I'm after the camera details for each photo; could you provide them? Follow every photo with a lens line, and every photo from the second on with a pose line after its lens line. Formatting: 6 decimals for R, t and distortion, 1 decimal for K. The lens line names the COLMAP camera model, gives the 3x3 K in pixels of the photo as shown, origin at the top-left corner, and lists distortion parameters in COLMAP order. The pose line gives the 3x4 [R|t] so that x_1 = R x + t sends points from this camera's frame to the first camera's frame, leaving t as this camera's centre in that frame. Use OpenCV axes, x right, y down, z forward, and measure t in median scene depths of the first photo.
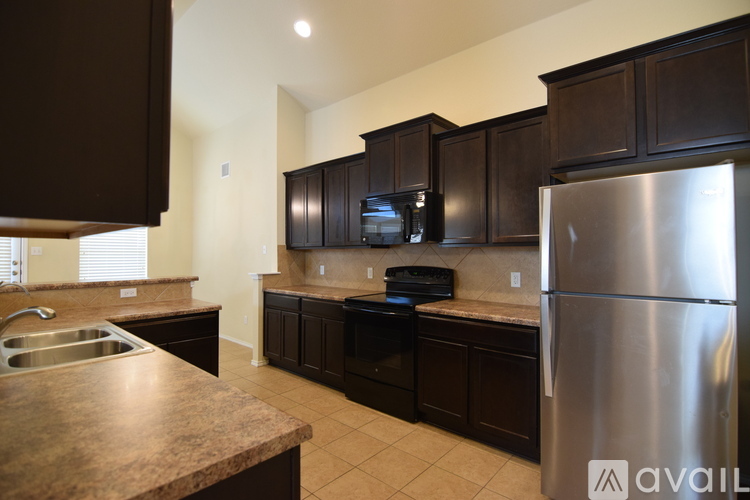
lens RADIAL K [[363.9, 0, 375.0], [0, 363.9, 250.0], [0, 0, 1]] dist [-0.002860, -0.000650]
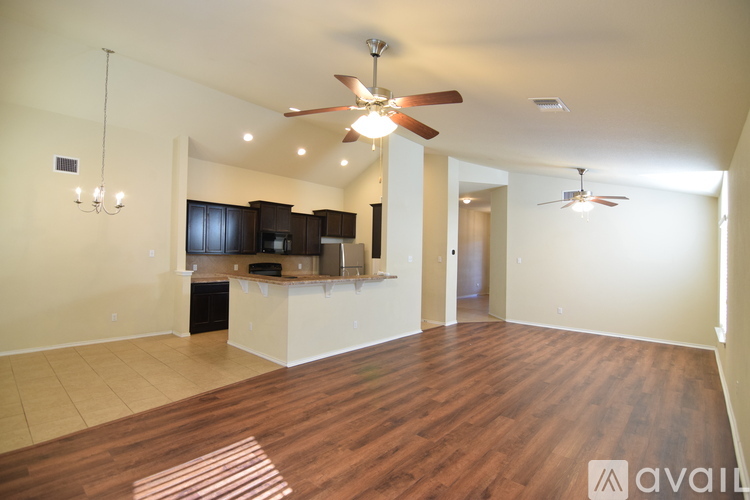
lens RADIAL K [[363.9, 0, 375.0], [0, 363.9, 250.0], [0, 0, 1]] dist [-0.002860, -0.000650]
pose [[-0.009617, 0.009825, 0.999905, -1.782778], [-0.033293, 0.999394, -0.010140, -0.028709], [-0.999399, -0.033388, -0.009284, 0.294313]]
